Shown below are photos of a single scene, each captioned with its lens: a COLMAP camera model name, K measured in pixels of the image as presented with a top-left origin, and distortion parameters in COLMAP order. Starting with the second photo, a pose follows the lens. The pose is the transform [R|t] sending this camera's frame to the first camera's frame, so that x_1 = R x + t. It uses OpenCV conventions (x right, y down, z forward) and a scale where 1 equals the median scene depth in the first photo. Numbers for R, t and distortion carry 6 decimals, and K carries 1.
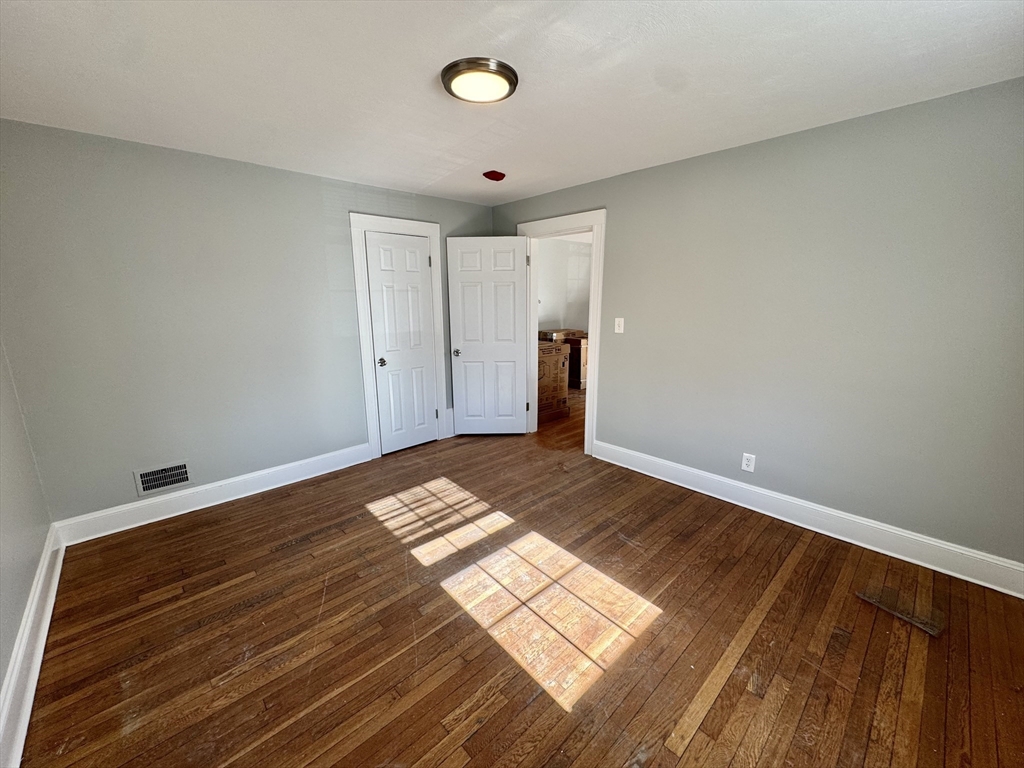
lens RADIAL K [[410.1, 0, 510.9], [0, 410.1, 383.7], [0, 0, 1]] dist [0.001122, 0.000011]
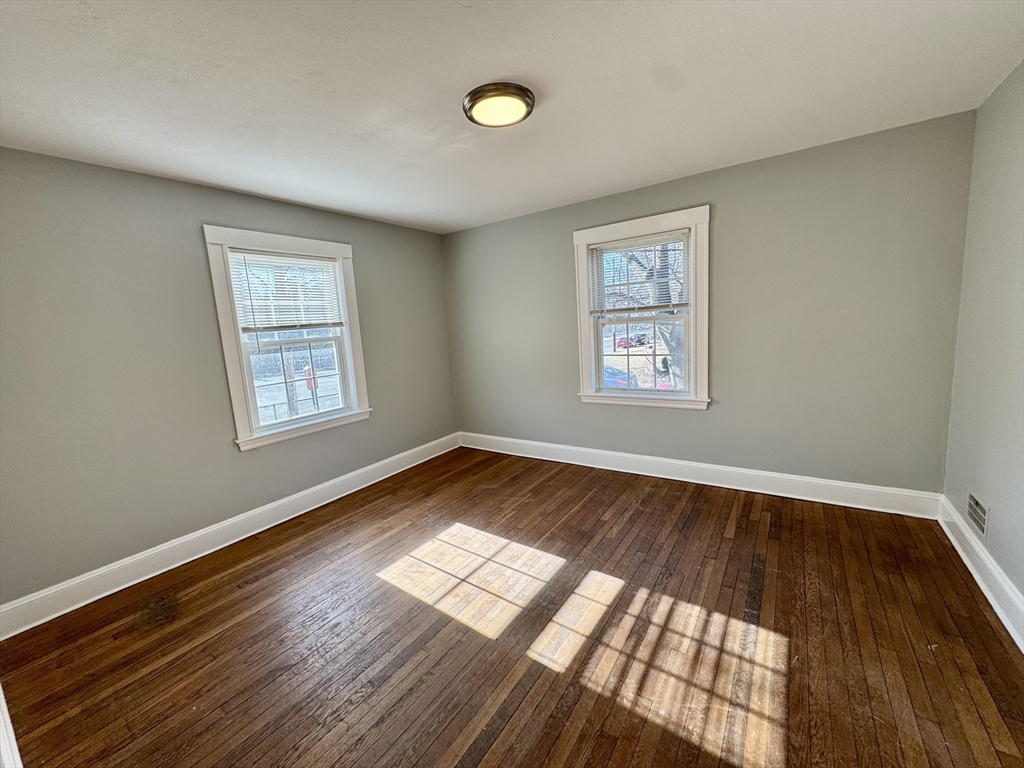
lens RADIAL K [[410.1, 0, 510.9], [0, 410.1, 383.7], [0, 0, 1]] dist [0.001122, 0.000011]
pose [[-0.973746, 0.101891, -0.203561, 0.139682], [0.025733, 0.937772, 0.346298, -0.325668], [0.226178, 0.331968, -0.915773, 1.675868]]
